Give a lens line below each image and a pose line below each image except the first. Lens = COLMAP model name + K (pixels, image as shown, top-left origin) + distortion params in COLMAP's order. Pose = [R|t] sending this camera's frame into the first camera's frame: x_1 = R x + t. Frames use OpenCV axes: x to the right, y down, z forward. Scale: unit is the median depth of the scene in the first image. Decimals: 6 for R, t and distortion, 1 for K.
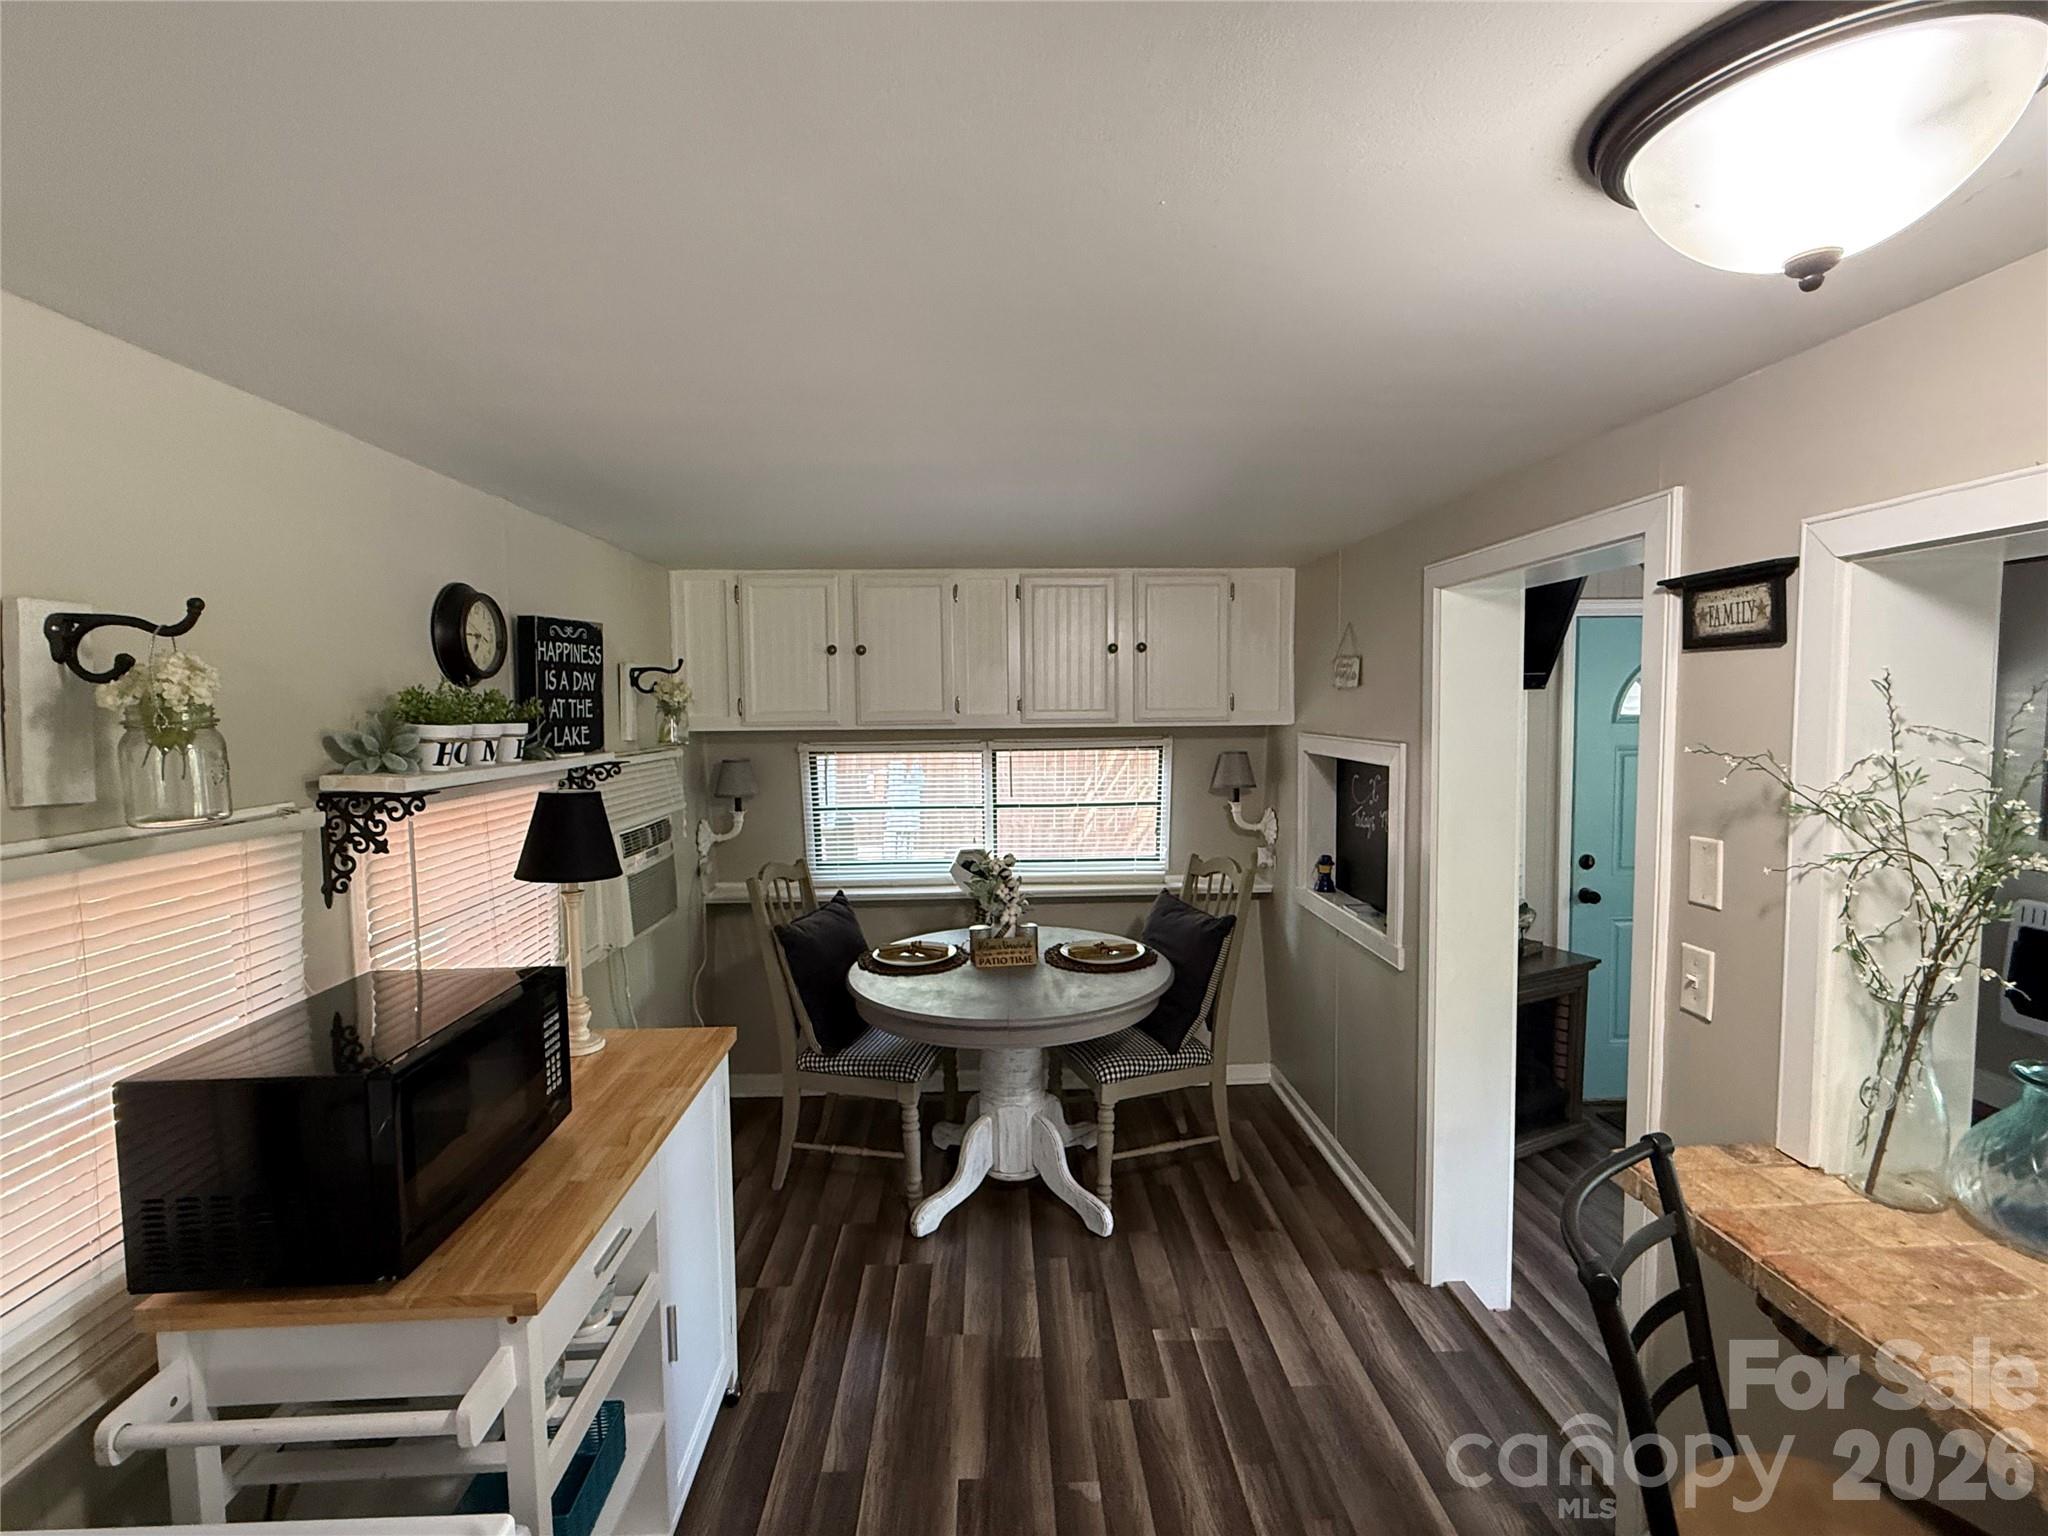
lens RADIAL K [[934.5, 0, 1025.7], [0, 934.5, 764.9], [0, 0, 1]] dist [0.000168, 0.000740]
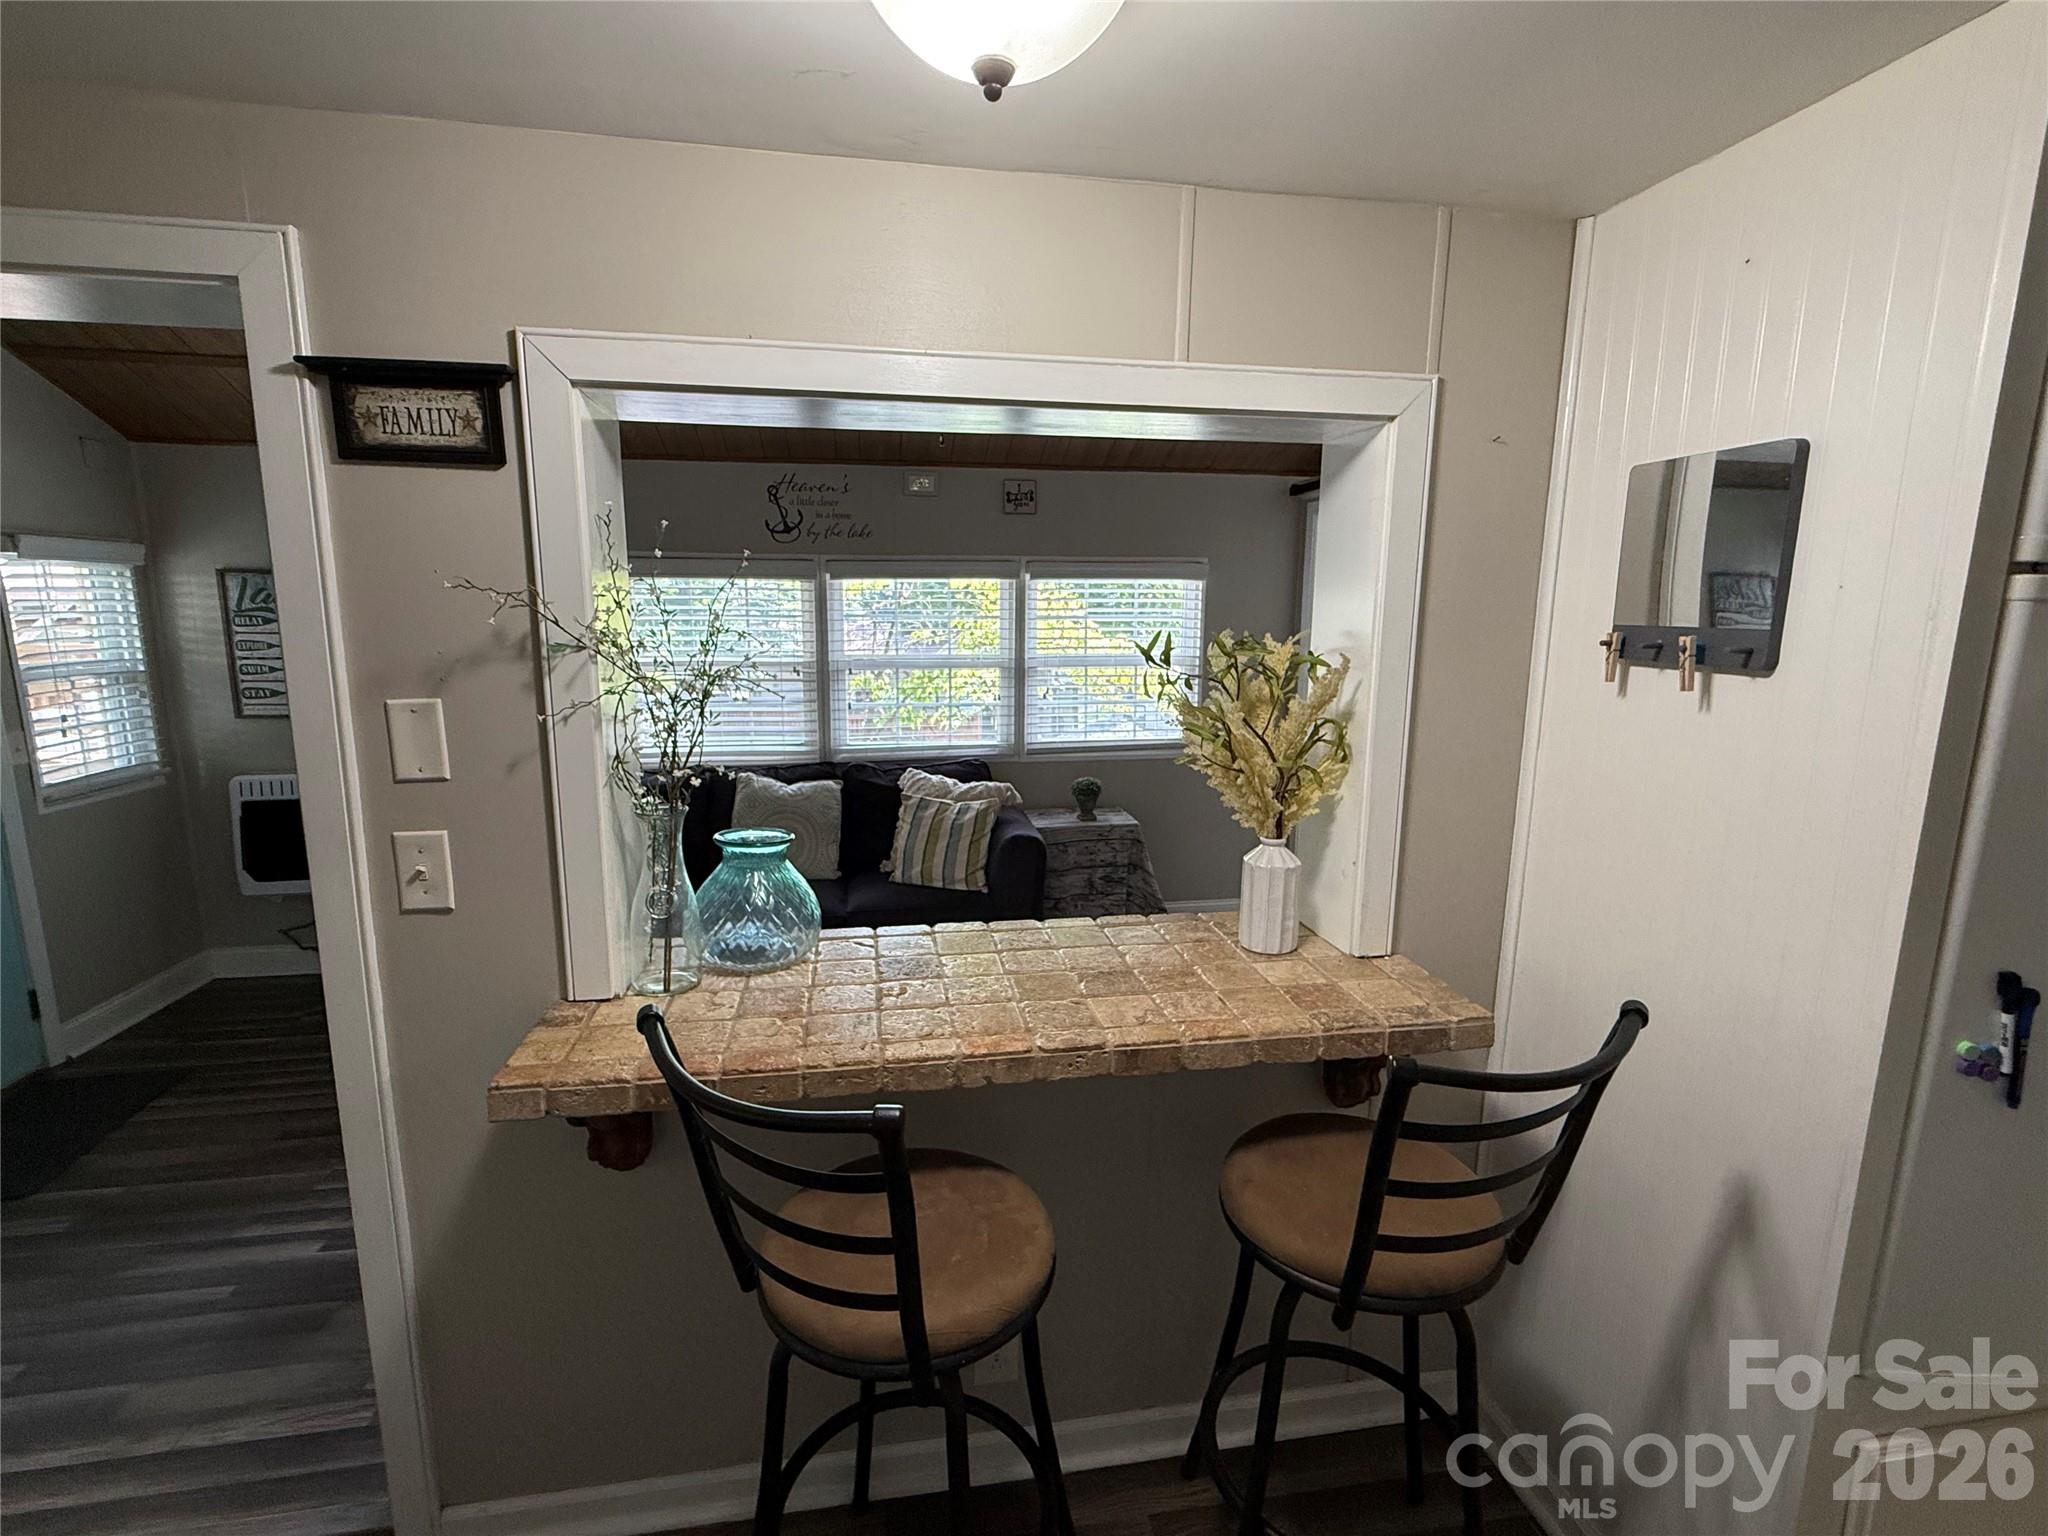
lens RADIAL K [[934.5, 0, 1023.4], [0, 934.5, 768.3], [0, 0, 1]] dist [0.000168, 0.000740]
pose [[-0.121539, -0.154440, 0.980498, -0.105746], [0.056821, 0.985119, 0.162211, 0.023373], [-0.990959, 0.075428, -0.110955, 0.372215]]
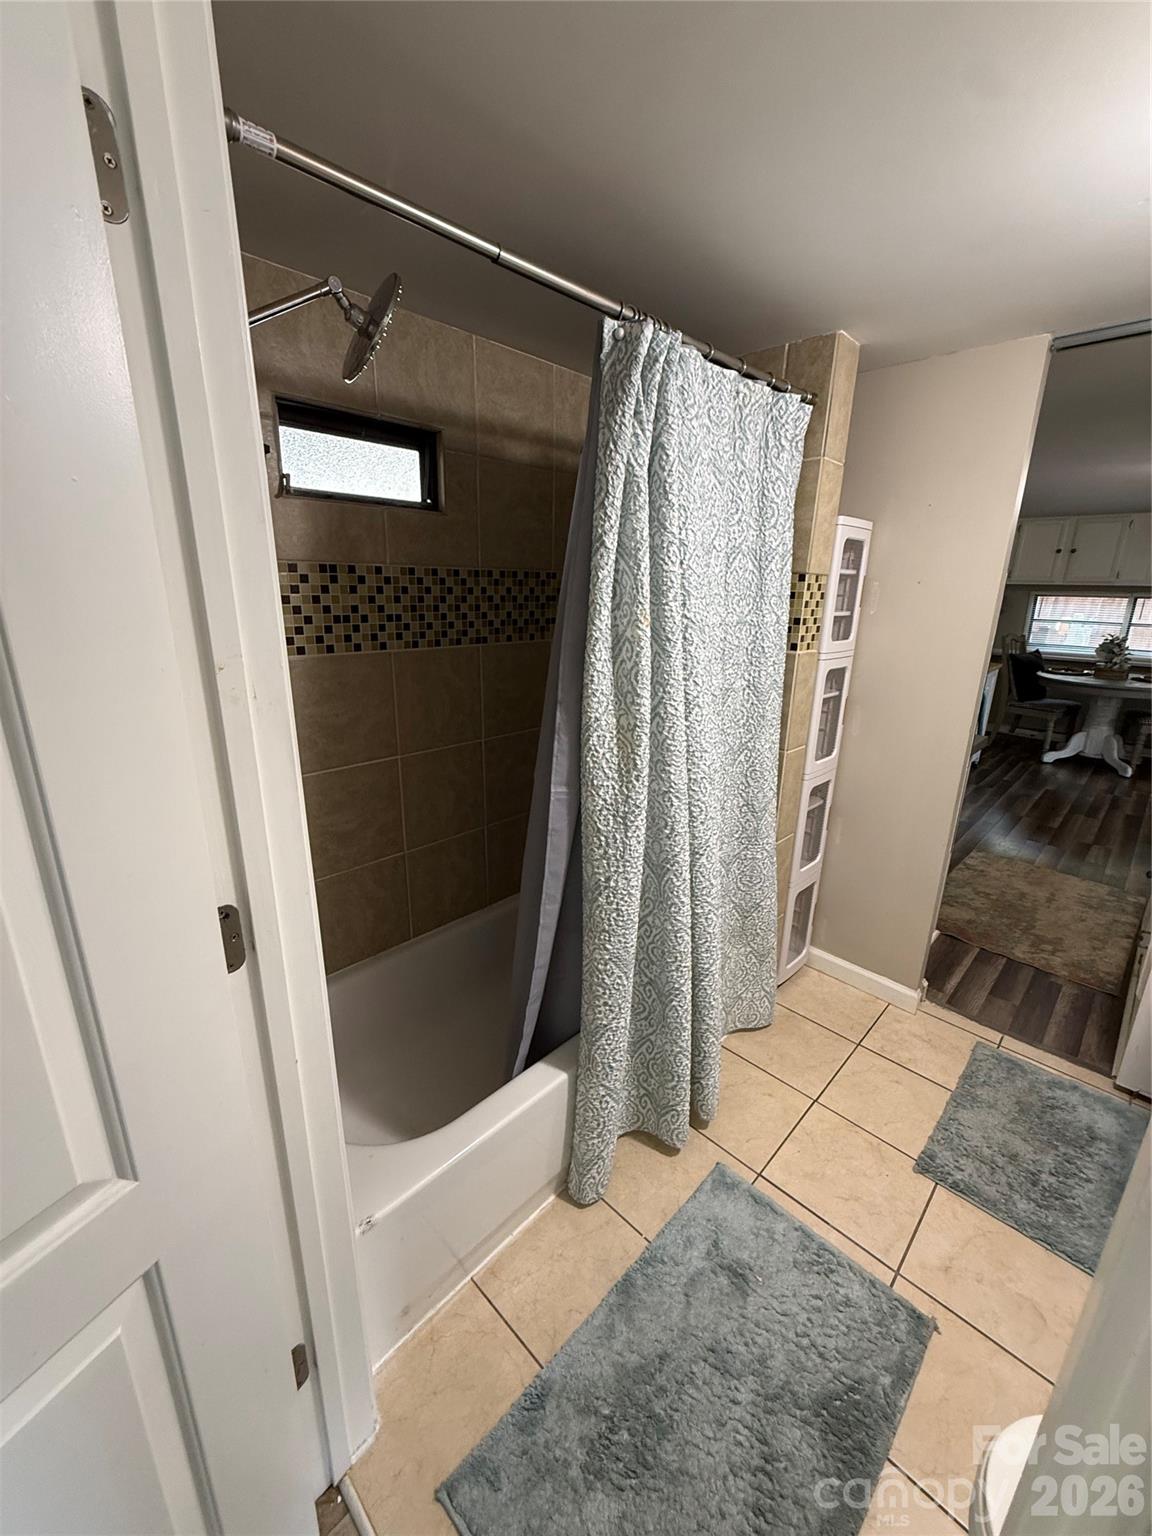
lens RADIAL K [[609.7, 0, 578.8], [0, 609.7, 766.3], [0, 0, 1]] dist [0.000096, -0.000121]
pose [[0.682796, 0.231964, -0.692808, 0.262380], [-0.072658, 0.965118, 0.251530, 0.169433], [0.726987, -0.121405, 0.675833, -1.624258]]
